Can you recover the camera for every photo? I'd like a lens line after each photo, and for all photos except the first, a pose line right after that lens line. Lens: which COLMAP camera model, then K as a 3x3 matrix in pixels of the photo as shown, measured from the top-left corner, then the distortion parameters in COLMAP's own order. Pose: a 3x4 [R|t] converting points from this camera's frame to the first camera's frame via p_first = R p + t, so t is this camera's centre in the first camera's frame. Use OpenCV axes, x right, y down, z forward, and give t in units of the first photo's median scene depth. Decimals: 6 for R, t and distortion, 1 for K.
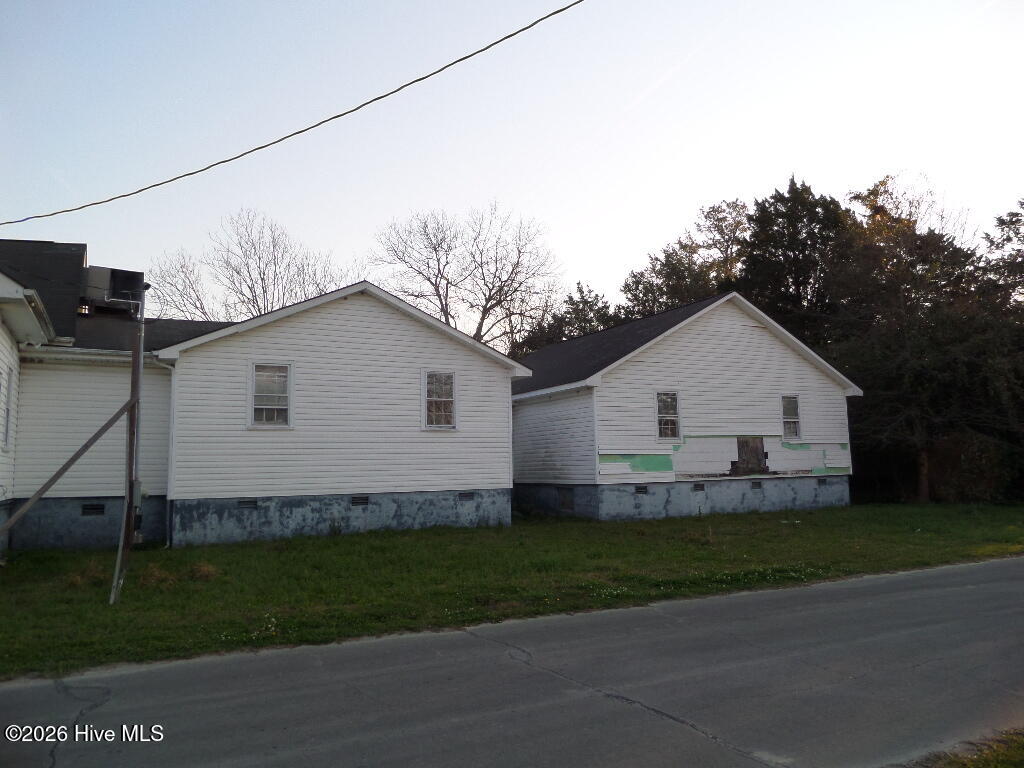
lens RADIAL K [[750.3, 0, 509.0], [0, 750.3, 389.0], [0, 0, 1]] dist [-0.000616, -0.022234]
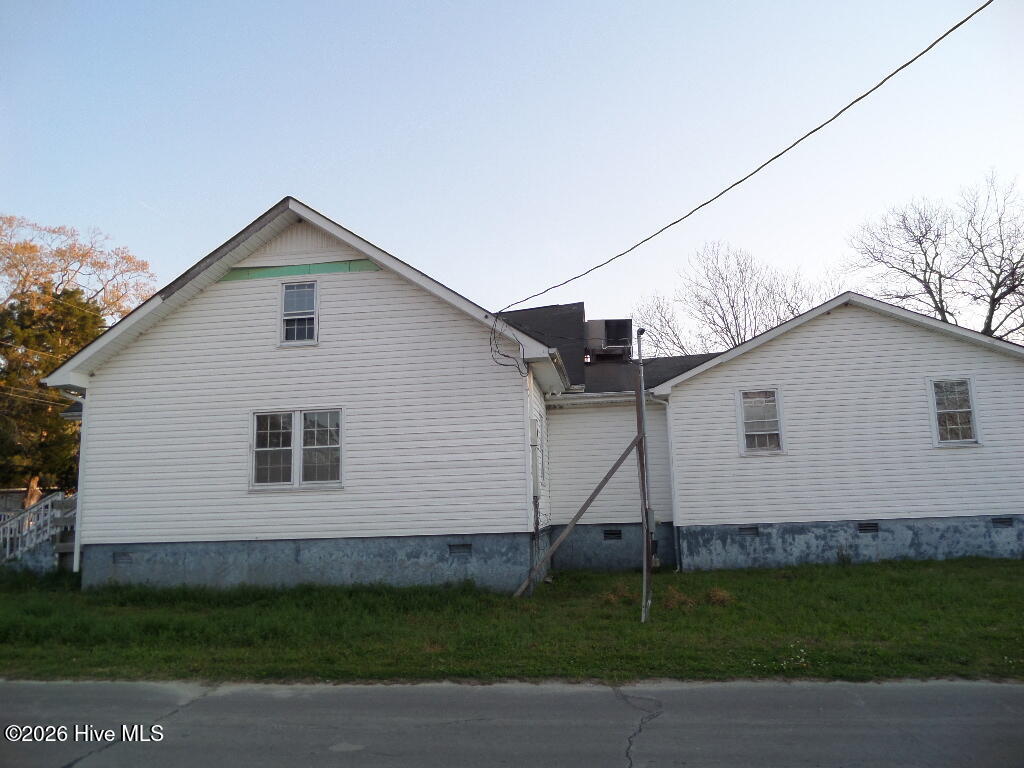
lens RADIAL K [[750.3, 0, 509.0], [0, 750.3, 389.0], [0, 0, 1]] dist [-0.000616, -0.022234]
pose [[0.814434, -0.100588, -0.571472, -0.015177], [0.081929, 0.994928, -0.058361, -0.003225], [0.574443, 0.000711, 0.818544, -0.009874]]
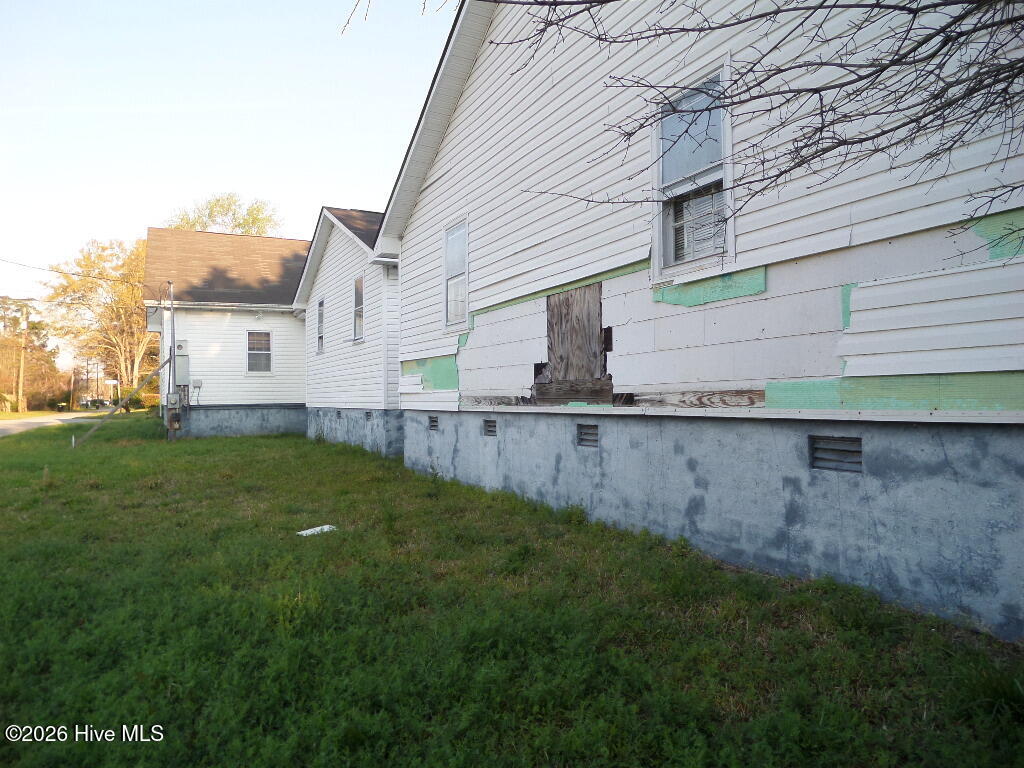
lens RADIAL K [[750.3, 0, 509.0], [0, 750.3, 389.0], [0, 0, 1]] dist [-0.000616, -0.022234]
pose [[-0.051062, 0.014331, -0.998593, 0.868108], [0.122182, 0.992476, 0.007995, 0.136315], [0.991193, -0.121601, -0.052429, 1.316611]]
